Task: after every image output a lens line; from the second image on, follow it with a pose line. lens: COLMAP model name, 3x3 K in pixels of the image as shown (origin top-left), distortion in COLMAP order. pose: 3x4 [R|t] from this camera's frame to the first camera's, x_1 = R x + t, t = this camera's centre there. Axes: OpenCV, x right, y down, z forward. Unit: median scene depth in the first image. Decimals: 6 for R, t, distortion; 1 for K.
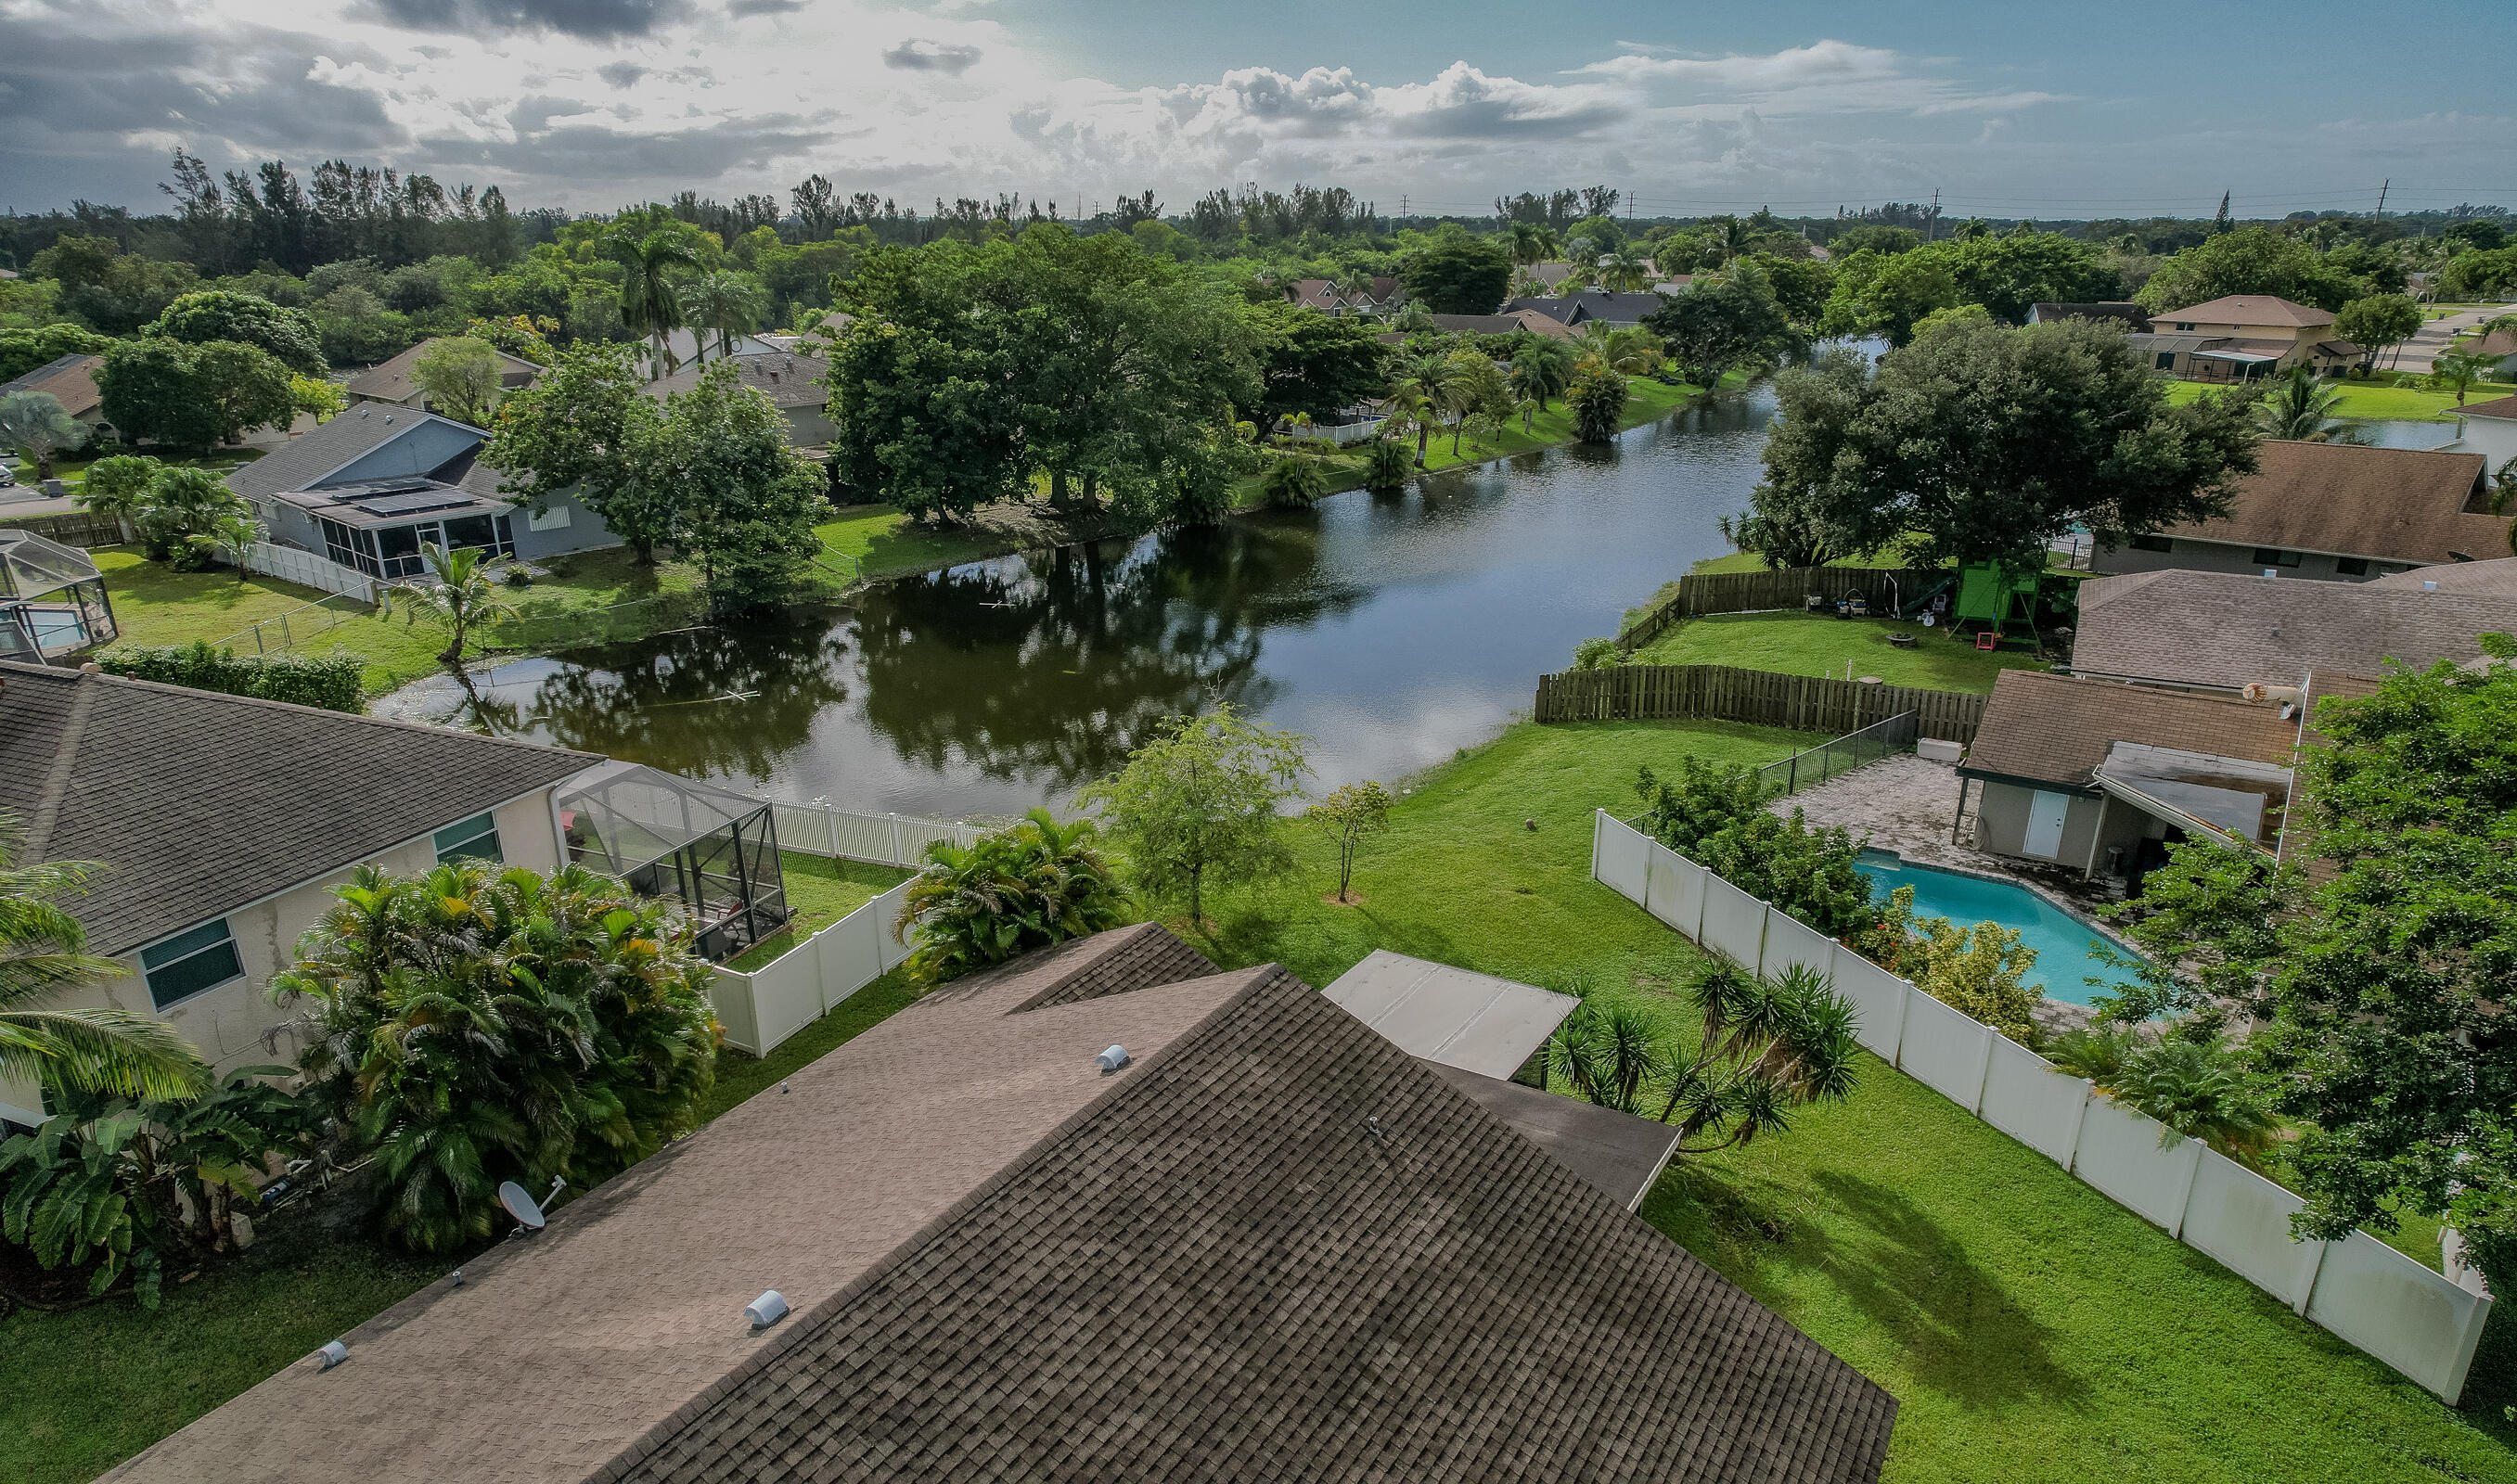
lens RADIAL K [[1651.2, 0, 1281.2], [0, 1651.2, 808.0], [0, 0, 1]] dist [-0.065532, 0.094635]
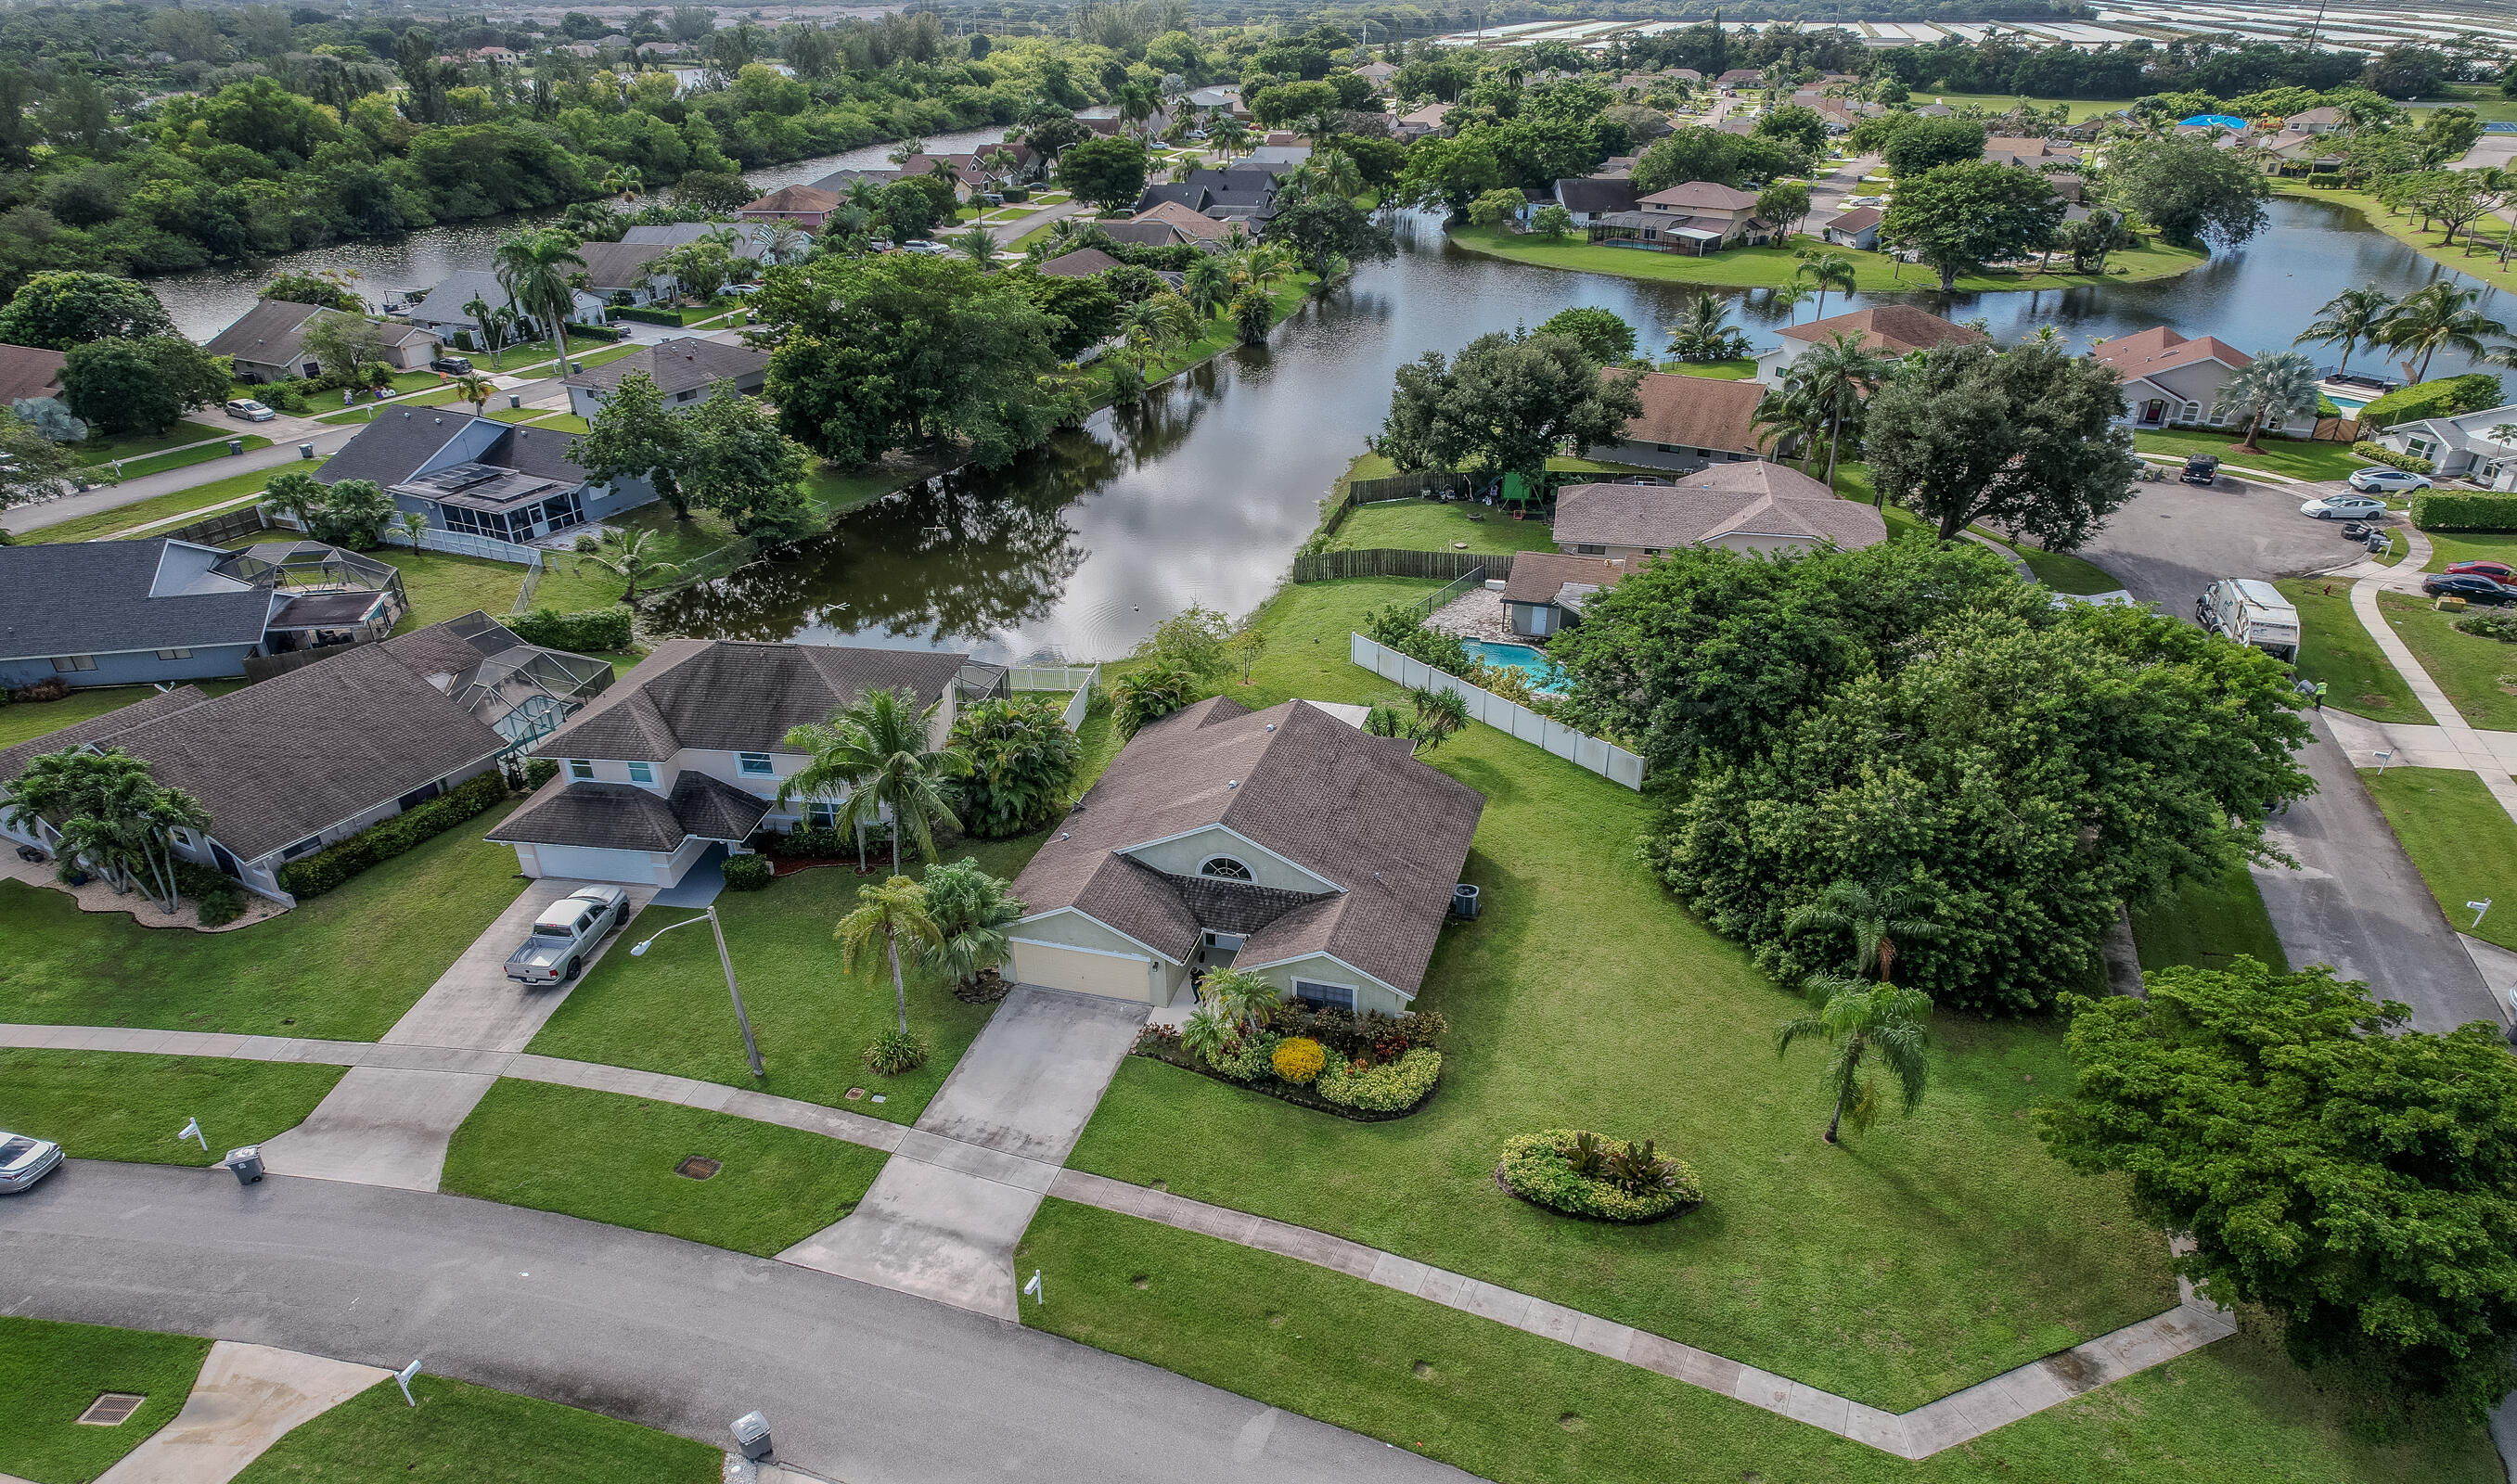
lens RADIAL K [[1644.2, 0, 1252.7], [0, 1644.2, 761.4], [0, 0, 1]] dist [-0.049877, 0.075378]
pose [[0.972544, -0.115172, 0.202223, -0.144150], [0.094777, 0.989642, 0.107824, -0.027575], [-0.212546, -0.085697, 0.973386, -0.410101]]
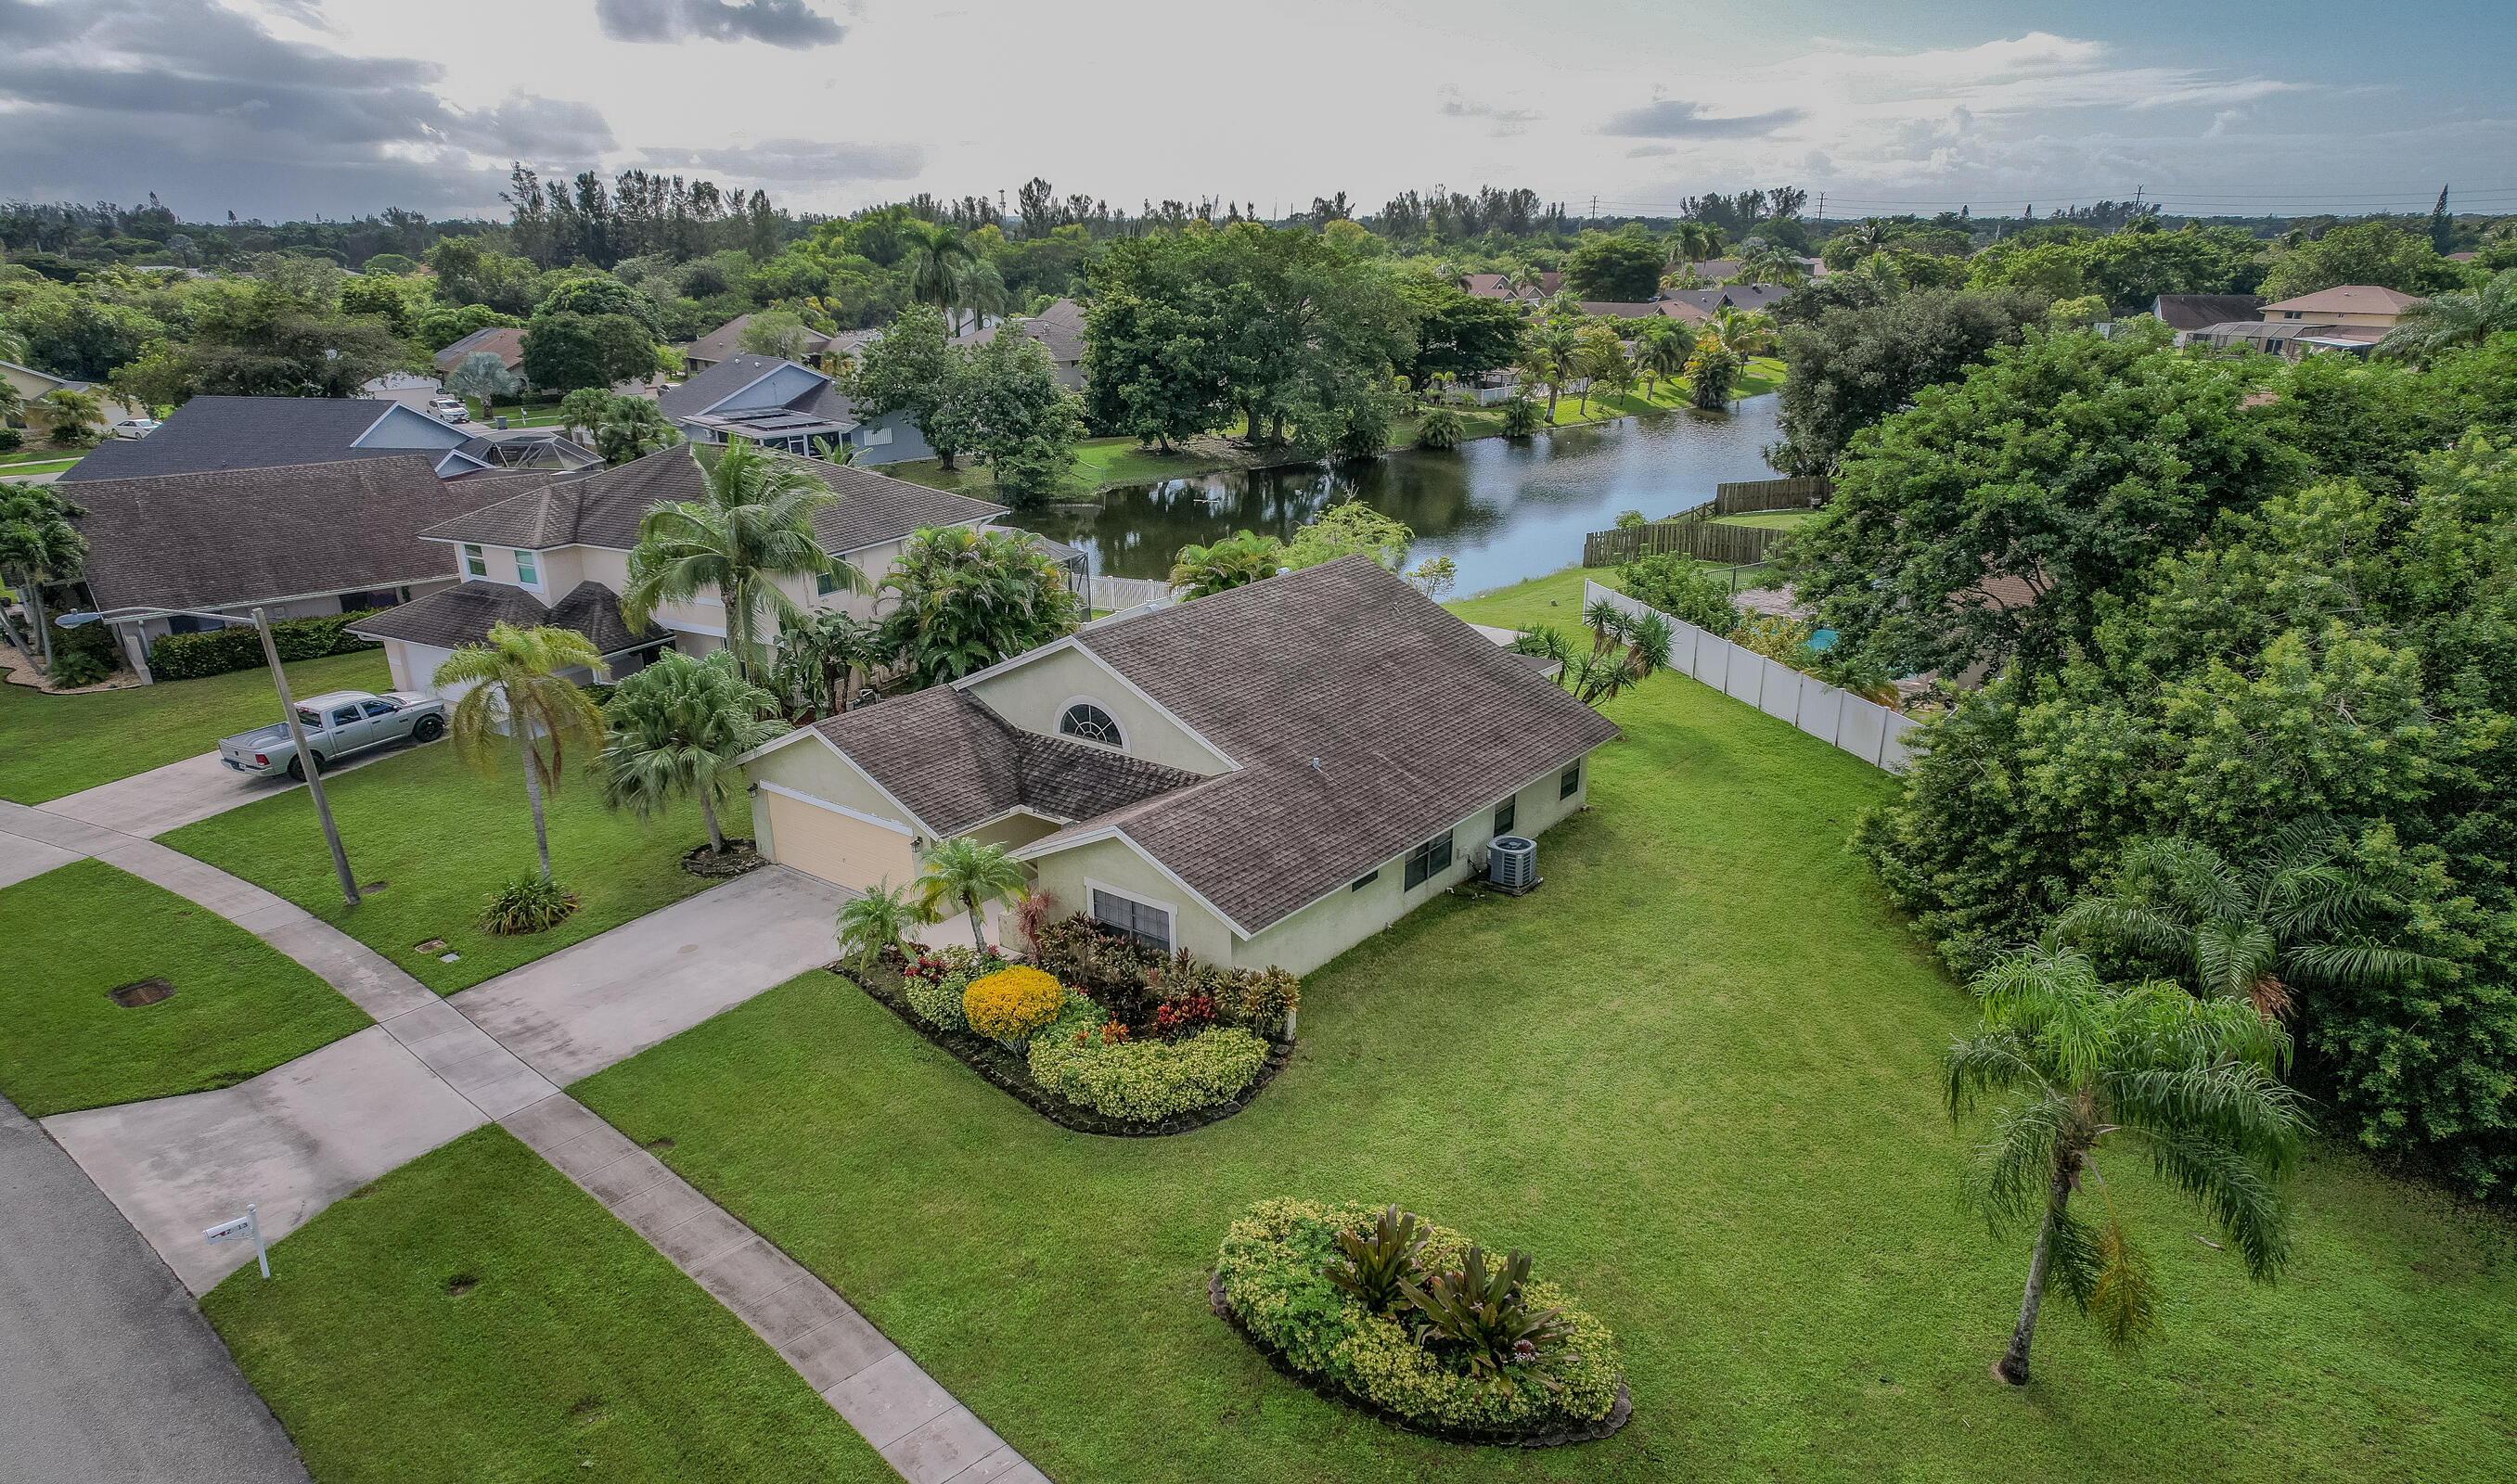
lens RADIAL K [[1644.2, 0, 1252.7], [0, 1644.2, 761.4], [0, 0, 1]] dist [-0.049877, 0.075378]
pose [[0.991831, 0.038625, -0.121568, 0.023875], [-0.041658, 0.998878, -0.022504, 0.077244], [0.120562, 0.027385, 0.992328, -0.211193]]
